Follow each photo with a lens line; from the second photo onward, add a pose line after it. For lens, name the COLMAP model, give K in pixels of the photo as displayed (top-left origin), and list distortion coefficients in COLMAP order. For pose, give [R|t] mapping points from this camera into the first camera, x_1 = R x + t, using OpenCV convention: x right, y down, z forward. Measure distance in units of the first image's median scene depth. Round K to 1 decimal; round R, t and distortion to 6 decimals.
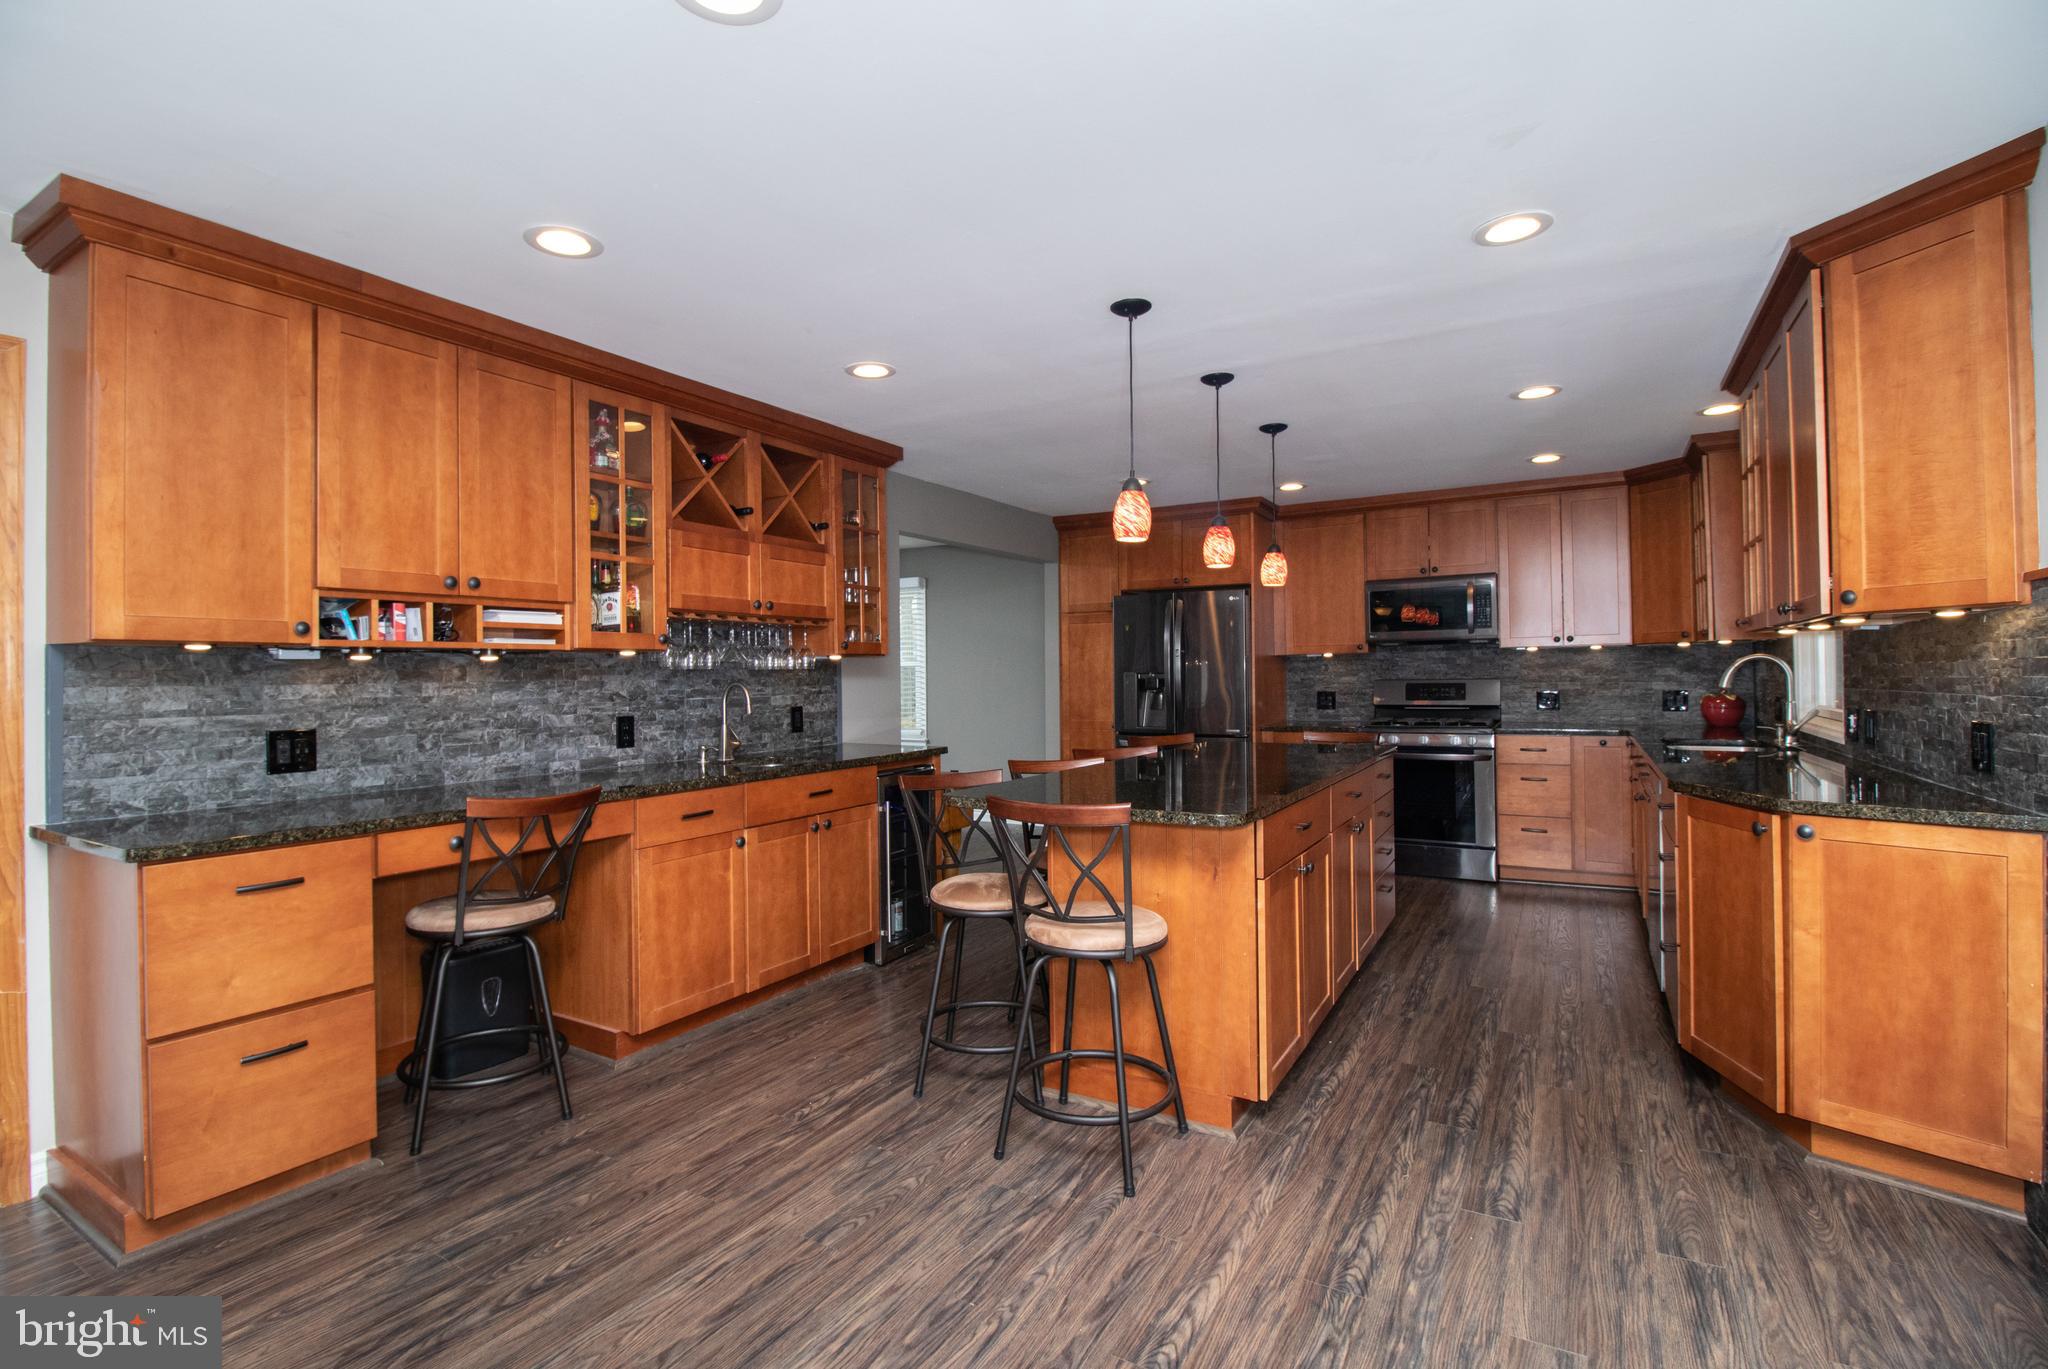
lens RADIAL K [[926.8, 0, 1023.3], [0, 926.8, 673.8], [0, 0, 1]] dist [-0.041479, -0.000762]
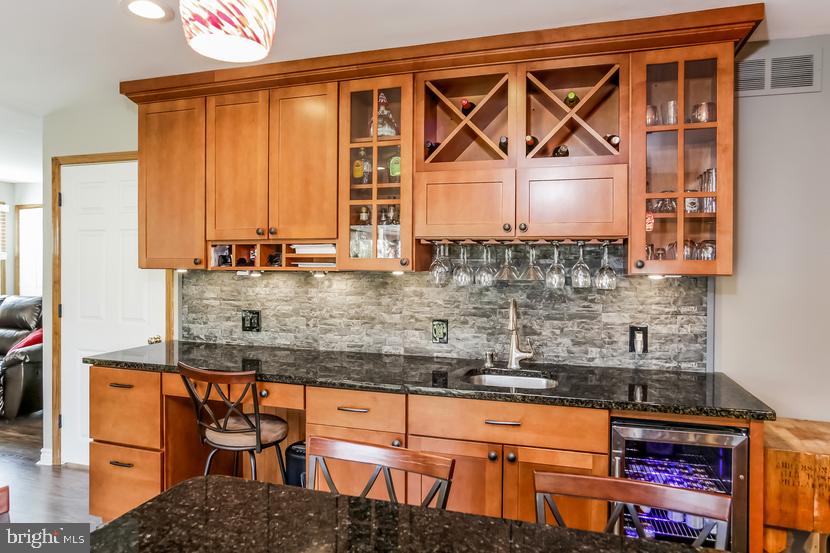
lens RADIAL K [[523.8, 0, 414.9], [0, 523.8, 271.1], [0, 0, 1]] dist [-0.025390, -0.000181]
pose [[0.225031, 0.024643, -0.974040, 0.349722], [-0.009551, 0.999688, 0.023085, -0.048075], [0.974305, 0.004108, 0.225196, 0.967688]]
